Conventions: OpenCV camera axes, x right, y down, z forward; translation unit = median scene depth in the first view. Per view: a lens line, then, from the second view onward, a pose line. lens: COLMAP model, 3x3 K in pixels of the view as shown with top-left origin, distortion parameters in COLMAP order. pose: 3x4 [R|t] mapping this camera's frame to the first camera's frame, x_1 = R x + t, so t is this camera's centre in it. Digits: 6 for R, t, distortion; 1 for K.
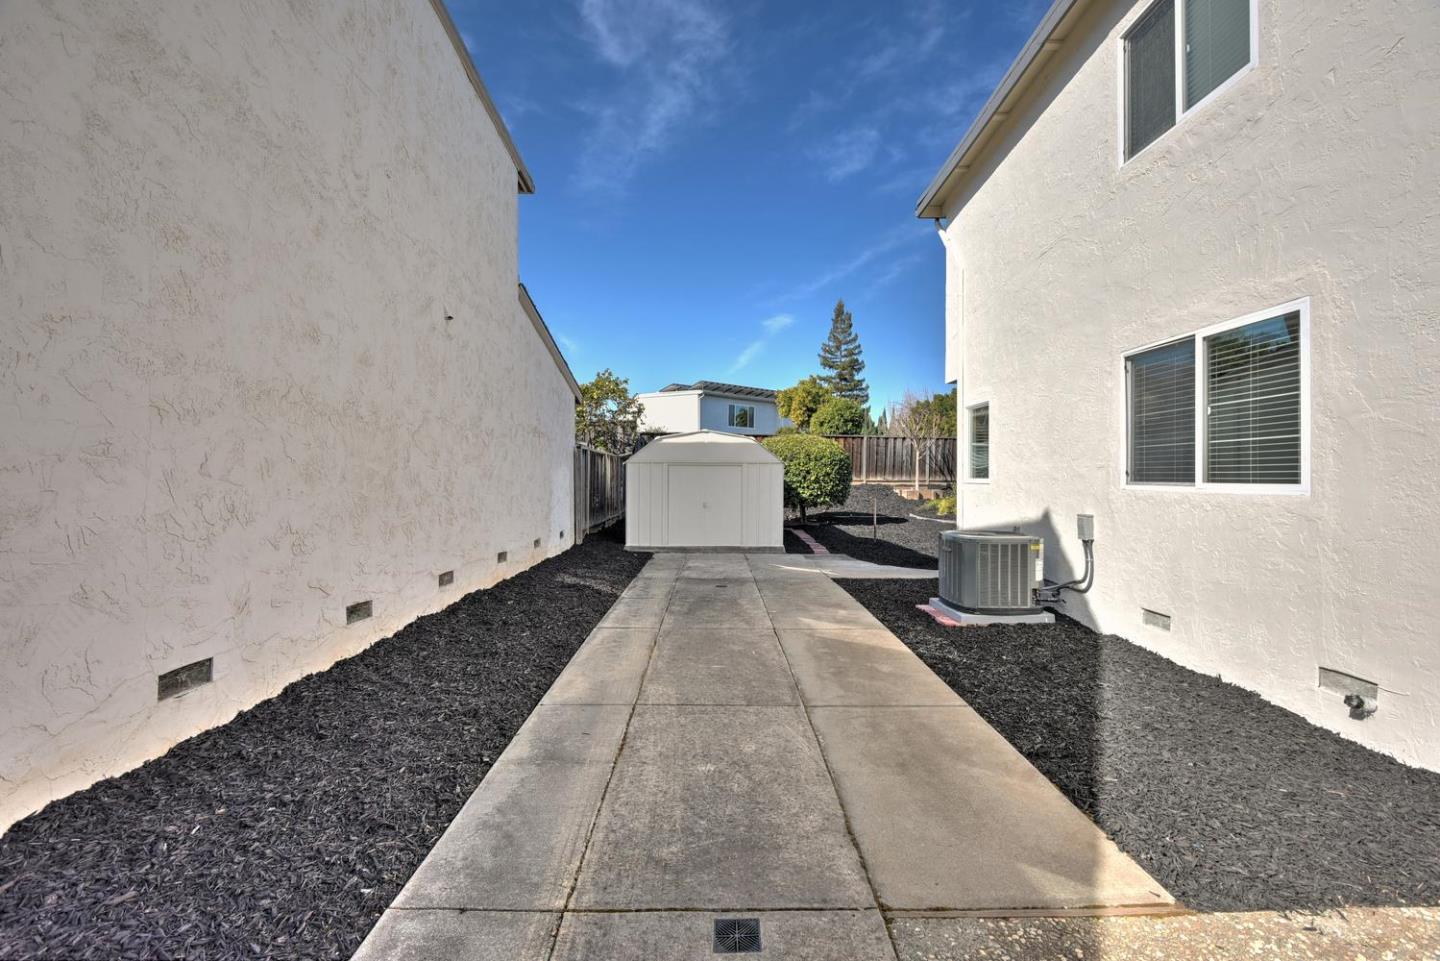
lens RADIAL K [[649.3, 0, 720.0], [0, 649.3, 480.5], [0, 0, 1]] dist [-0.002159, -0.011015]
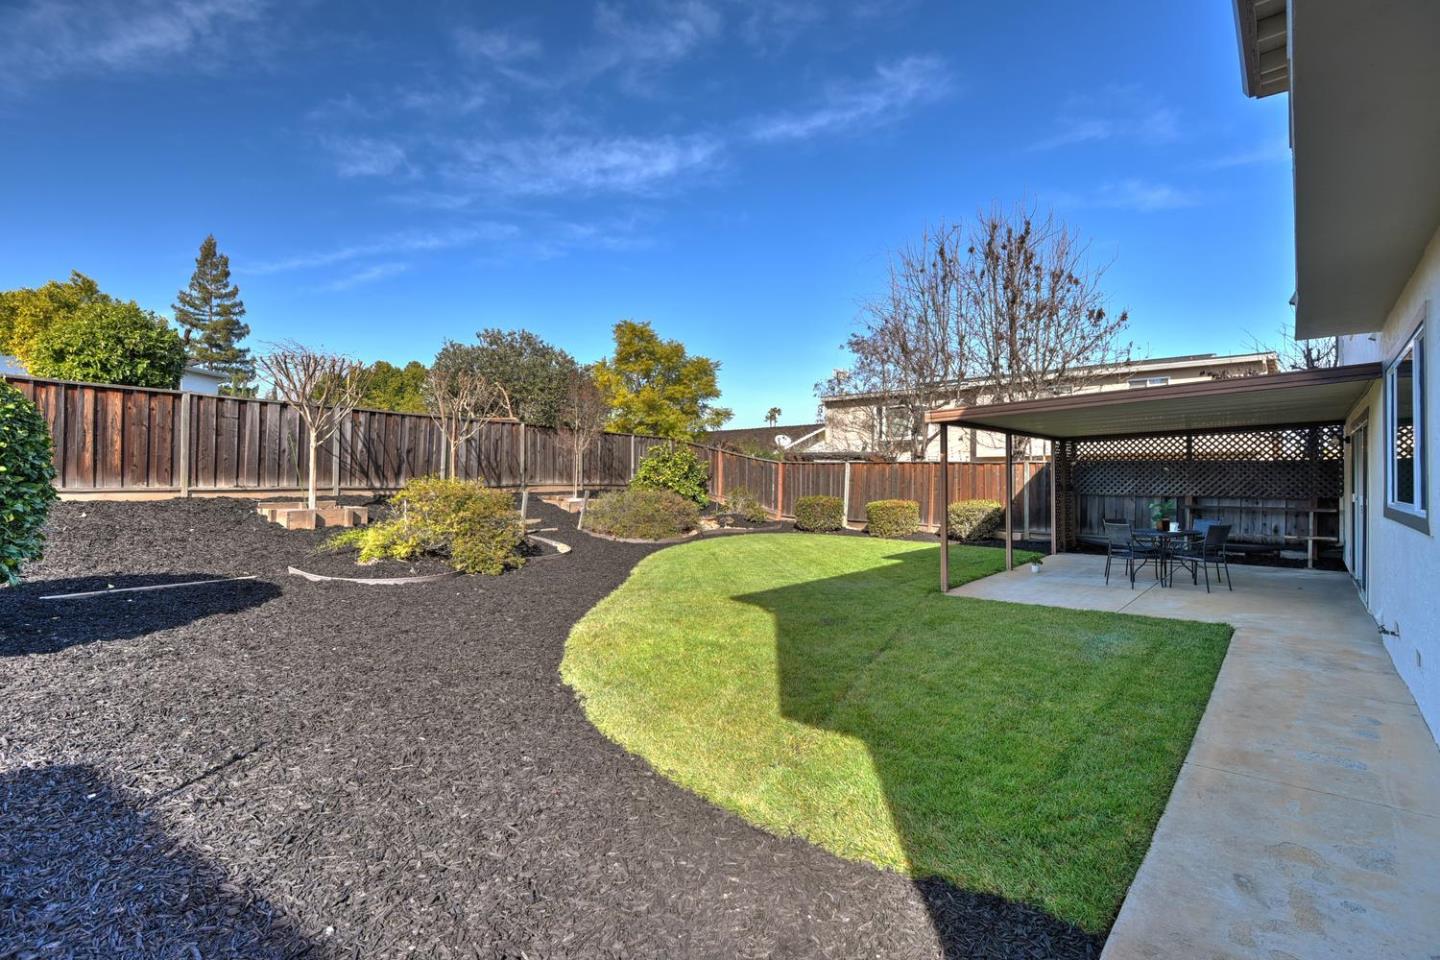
lens RADIAL K [[649.3, 0, 720.0], [0, 649.3, 480.0], [0, 0, 1]] dist [-0.002159, -0.011015]
pose [[0.669215, -0.002004, 0.743066, 0.137204], [0.004158, 0.999991, -0.001048, -0.005034], [-0.743057, 0.003791, 0.669217, 0.415145]]
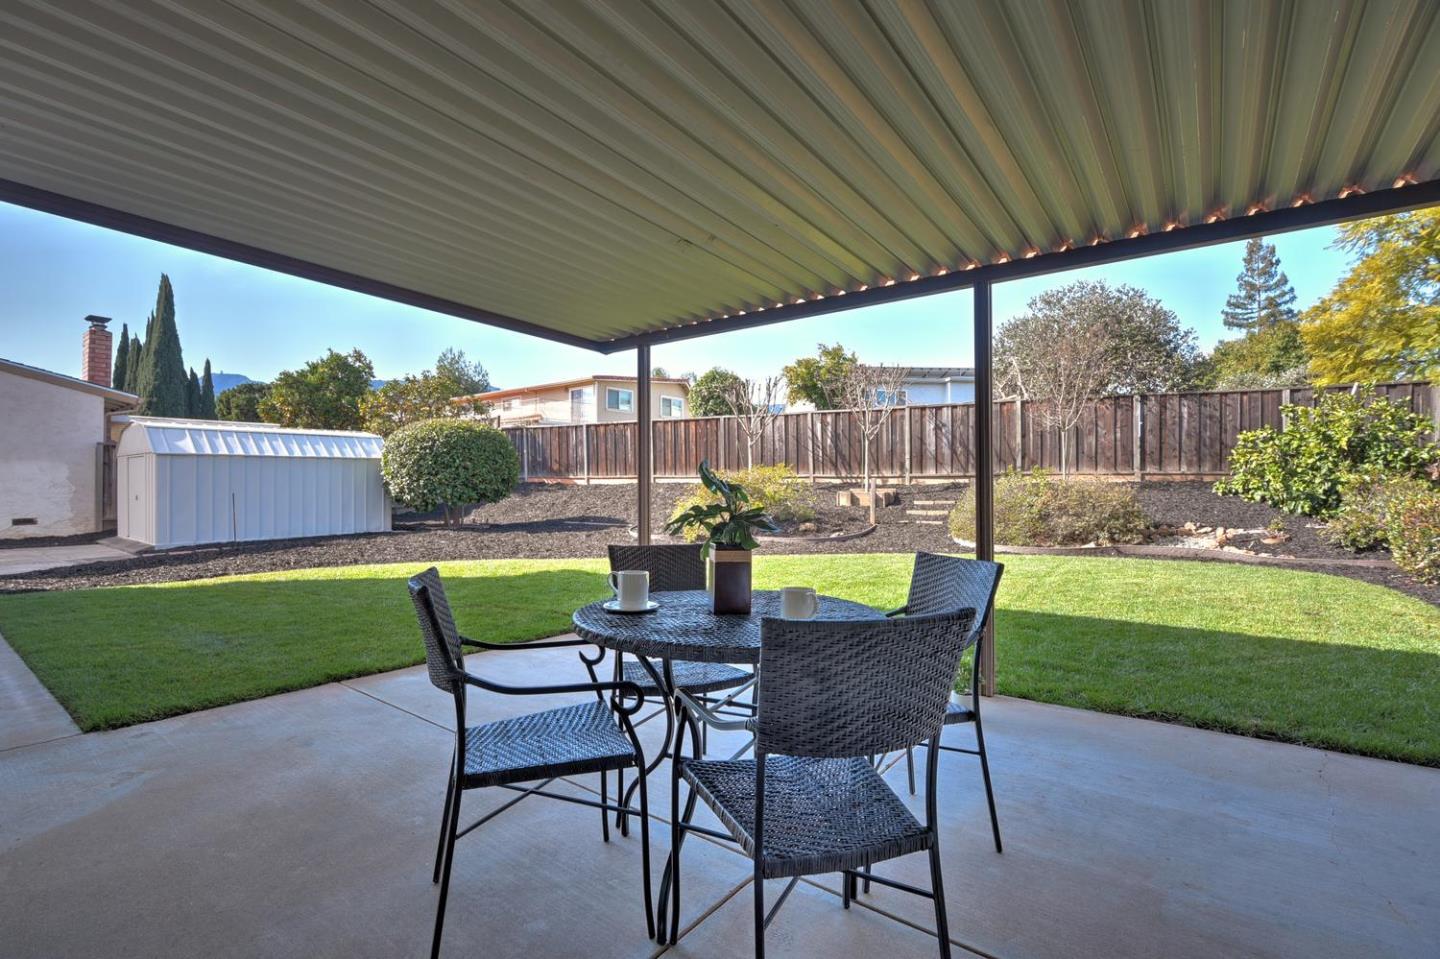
lens RADIAL K [[649.3, 0, 720.0], [0, 649.3, 479.5], [0, 0, 1]] dist [-0.002159, -0.011015]
pose [[0.795042, -0.004737, -0.606536, 0.651075], [-0.001985, 0.999944, -0.010411, 0.010034], [0.606551, 0.009481, 0.794988, 0.411582]]
